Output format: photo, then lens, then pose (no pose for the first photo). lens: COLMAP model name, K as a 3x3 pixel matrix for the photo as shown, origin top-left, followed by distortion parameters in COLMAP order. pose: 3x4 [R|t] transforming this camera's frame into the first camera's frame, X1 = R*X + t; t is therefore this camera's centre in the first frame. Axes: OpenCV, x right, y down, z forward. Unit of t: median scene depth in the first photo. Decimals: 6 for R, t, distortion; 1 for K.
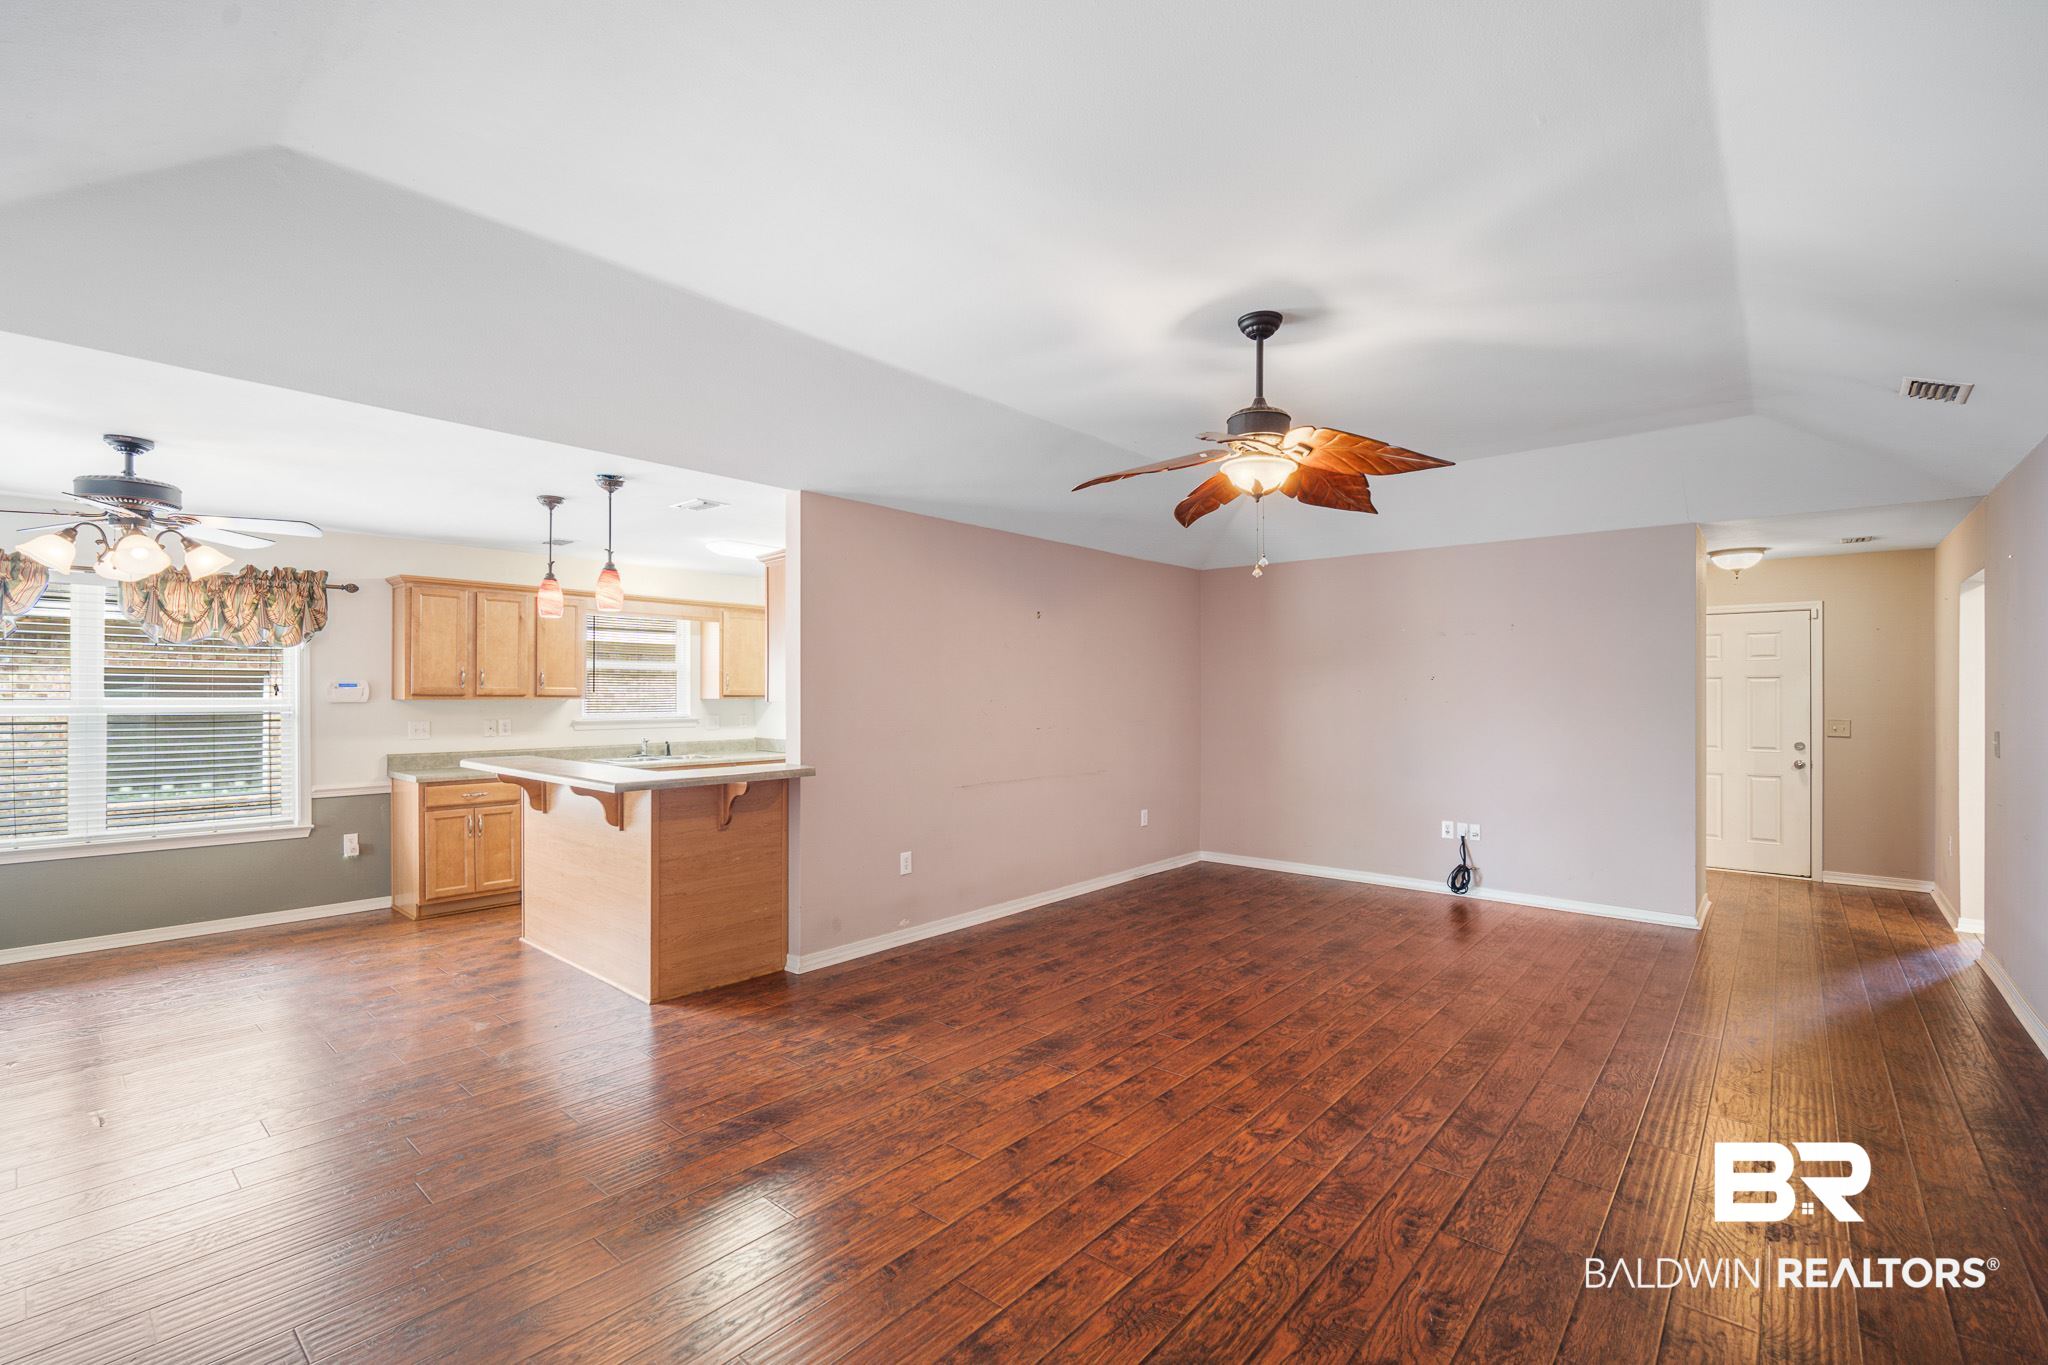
lens RADIAL K [[887.3, 0, 1030.3], [0, 887.3, 683.9], [0, 0, 1]] dist [-0.007716, 0.000242]
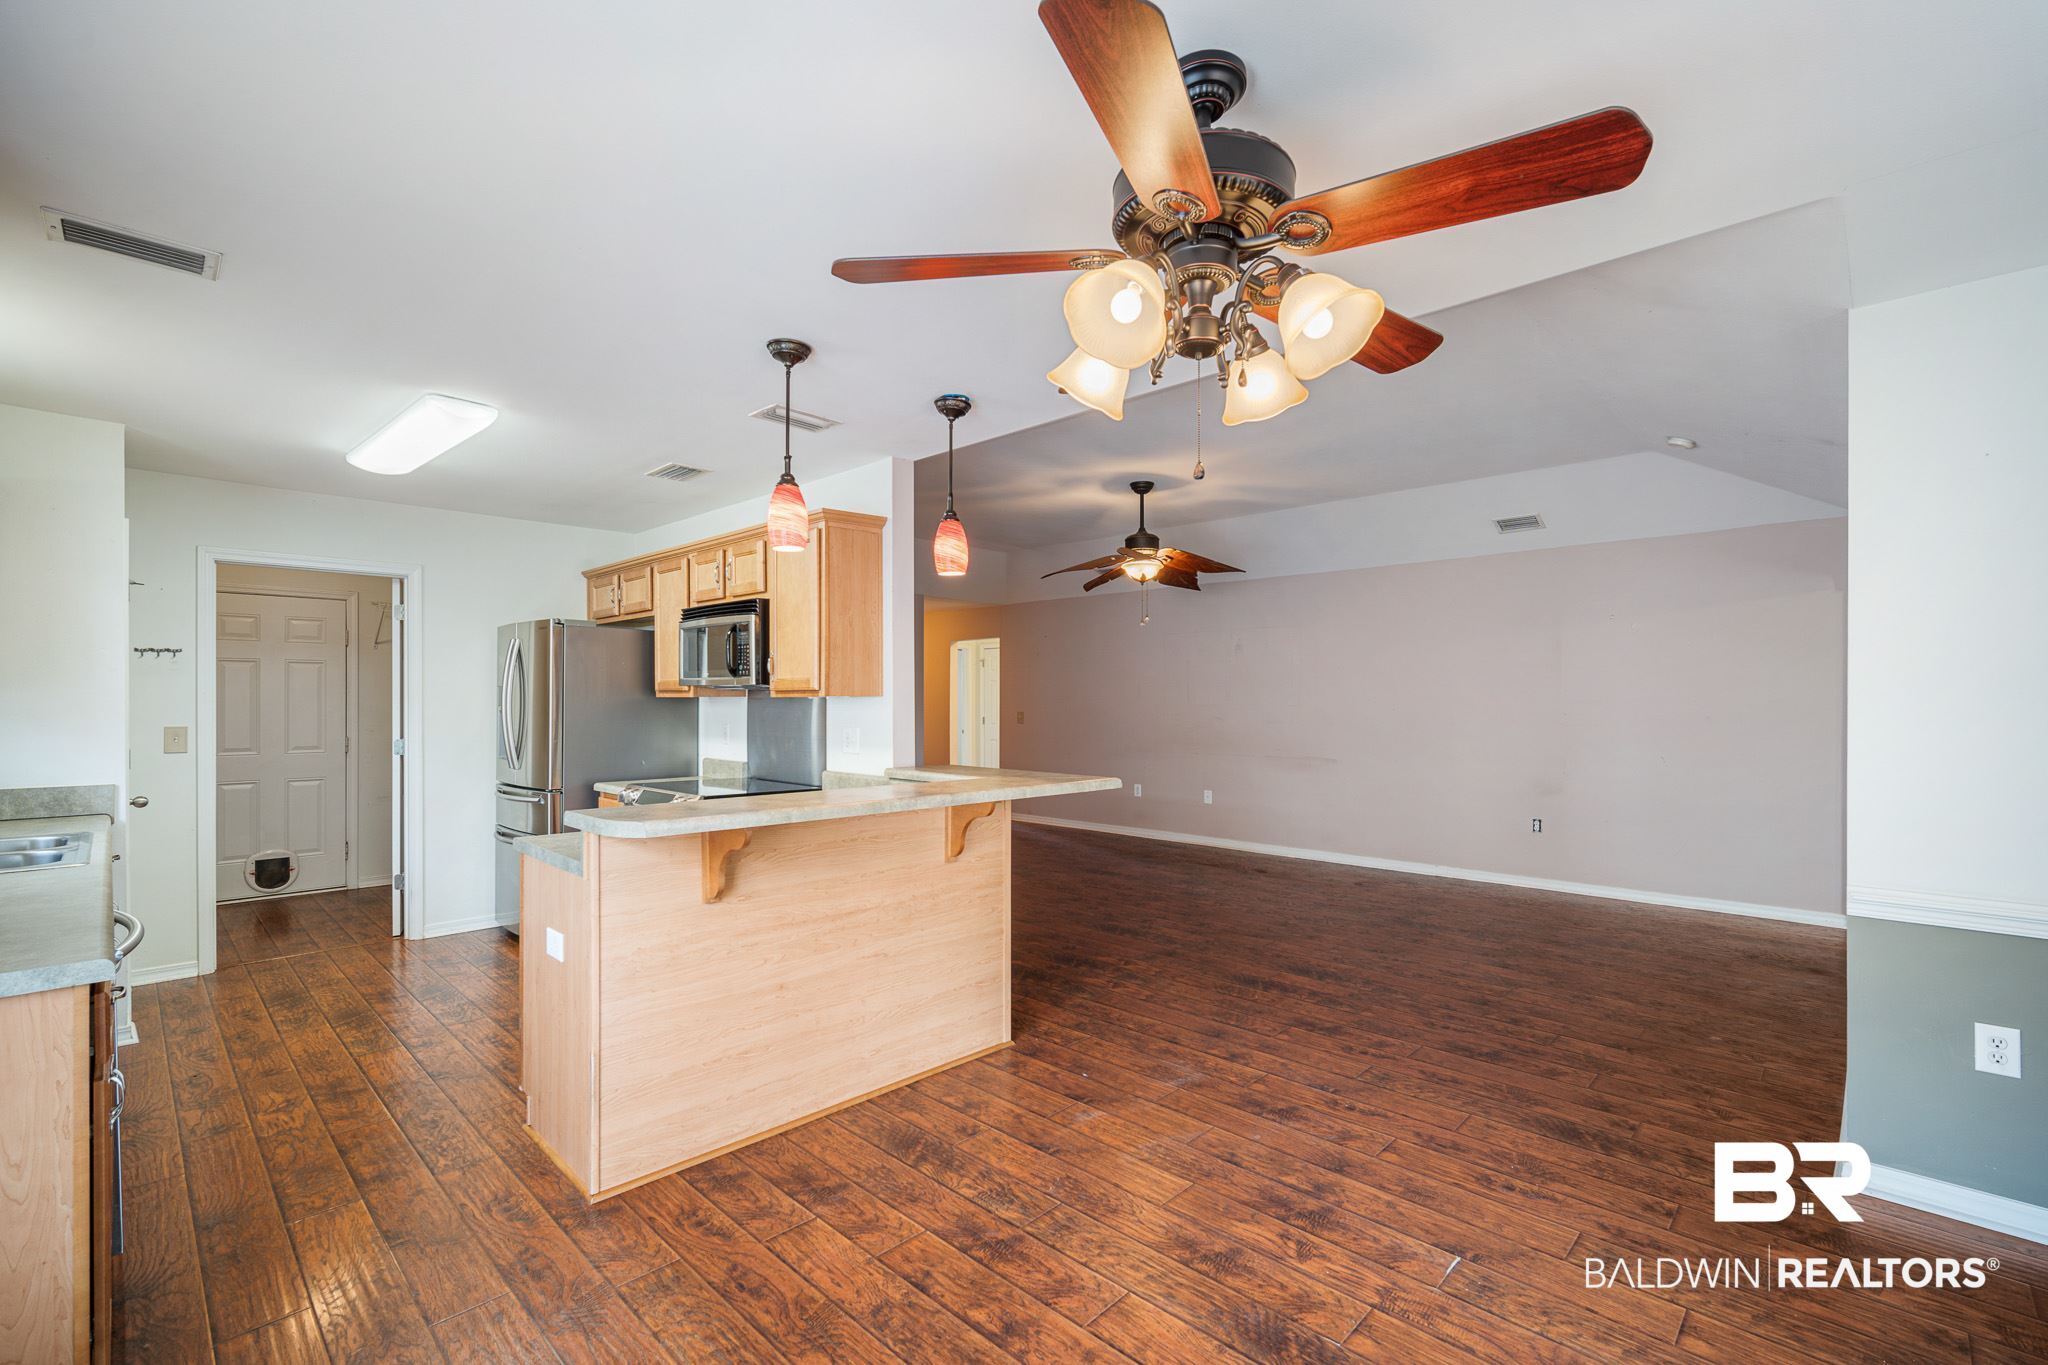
lens RADIAL K [[900.2, 0, 1024.0], [0, 900.2, 694.9], [0, 0, 1]] dist [-0.005699, 0.000760]
pose [[0.062614, 0.004555, 0.998027, -0.952110], [-0.010879, 0.999933, -0.003881, 0.018346], [-0.997979, -0.010614, 0.062659, 0.684161]]
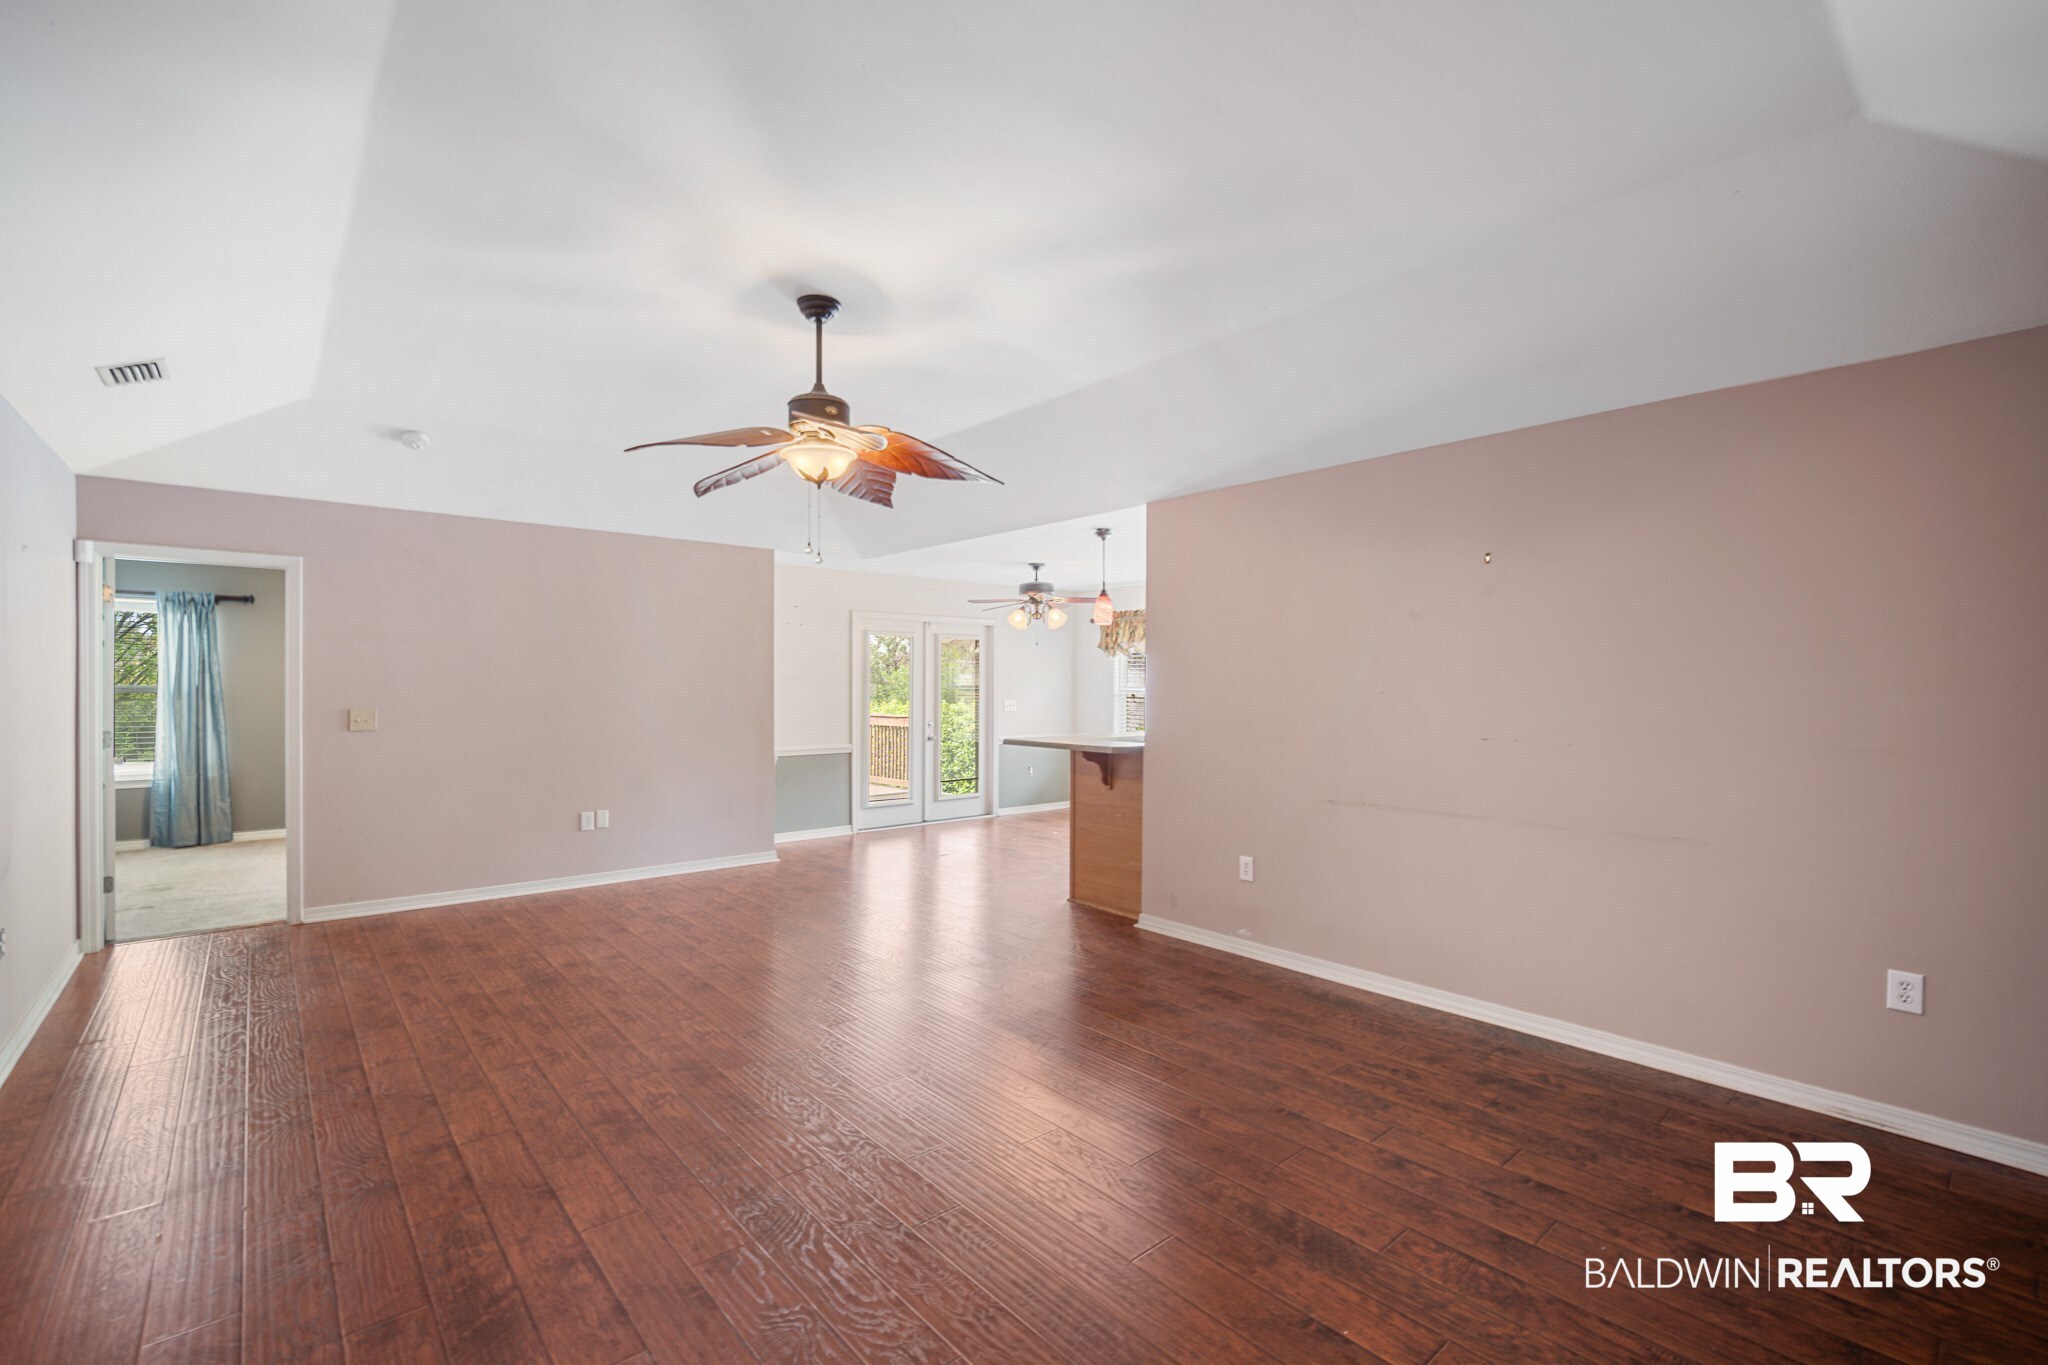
lens RADIAL K [[900.2, 0, 1024.0], [0, 900.2, 694.9], [0, 0, 1]] dist [-0.005699, 0.000760]
pose [[-0.146637, 0.011773, -0.989120, 0.739072], [0.008882, 0.999905, 0.010585, 0.010544], [0.989150, -0.007233, -0.146728, 0.834284]]
